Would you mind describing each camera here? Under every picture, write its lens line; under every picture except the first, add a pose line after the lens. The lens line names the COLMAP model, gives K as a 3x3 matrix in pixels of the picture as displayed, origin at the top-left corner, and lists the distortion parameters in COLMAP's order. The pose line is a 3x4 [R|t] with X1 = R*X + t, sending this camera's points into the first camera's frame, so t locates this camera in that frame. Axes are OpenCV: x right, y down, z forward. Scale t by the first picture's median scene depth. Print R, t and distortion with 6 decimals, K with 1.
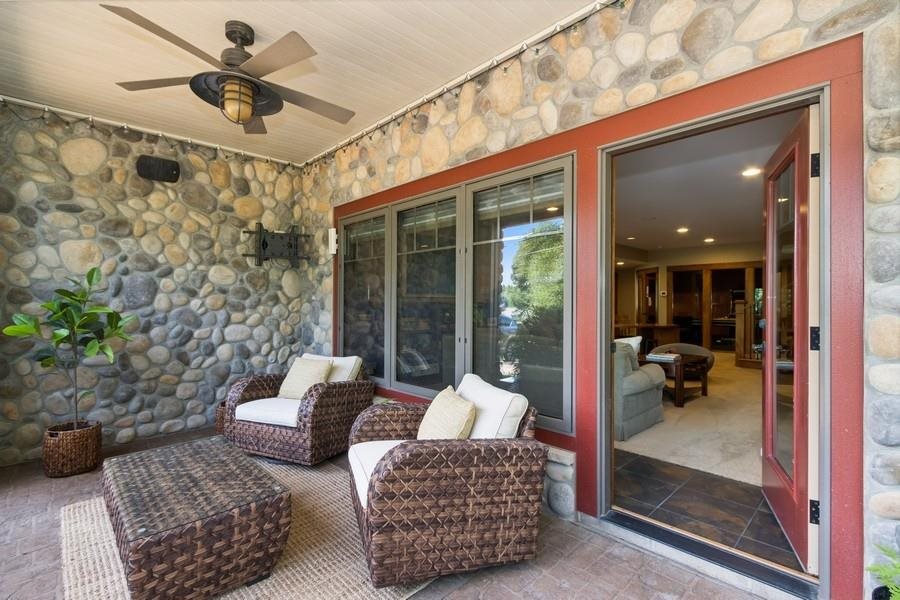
lens RADIAL K [[414.7, 0, 450.0], [0, 414.7, 300.0], [0, 0, 1]] dist [0.003631, 0.000244]
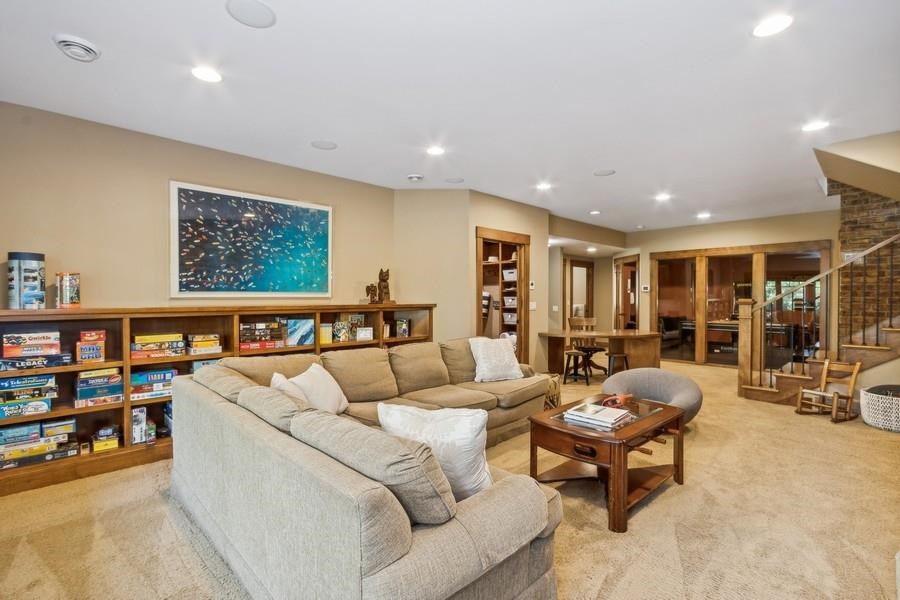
lens RADIAL K [[422.6, 0, 450.0], [0, 422.6, 300.0], [0, 0, 1]] dist [0.003955, 0.000699]
pose [[0.999995, -0.002760, 0.001187, 0.162590], [0.002743, 0.999890, 0.014548, -0.006953], [-0.001227, -0.014545, 0.999893, 0.234449]]
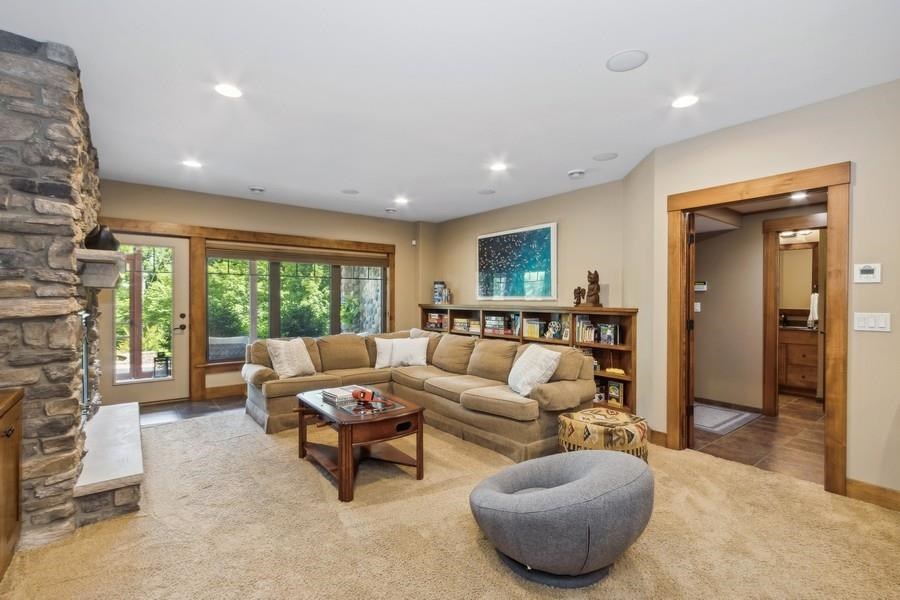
lens RADIAL K [[414.7, 0, 450.0], [0, 414.7, 300.0], [0, 0, 1]] dist [0.003631, 0.000244]
pose [[-0.108914, -0.004671, -0.994040, 0.561881], [-0.001650, 0.999988, -0.004519, -0.000865], [0.994050, 0.001148, -0.108920, 0.611588]]
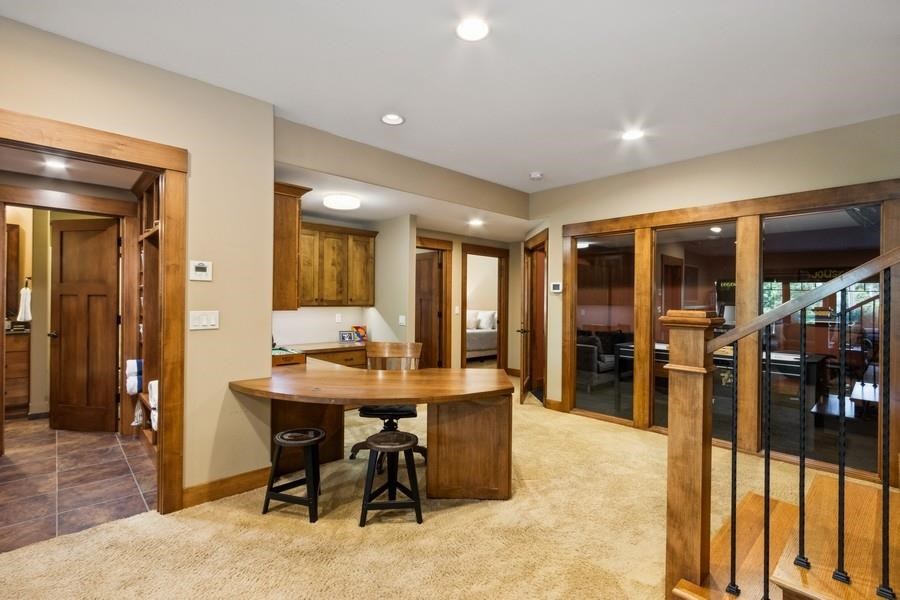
lens RADIAL K [[422.6, 0, 450.0], [0, 422.6, 300.0], [0, 0, 1]] dist [0.003955, 0.000699]
pose [[0.999925, 0.008589, -0.008719, 0.432694], [-0.008527, 0.999939, 0.007059, -0.004353], [0.008779, -0.006984, 0.999937, 0.584835]]
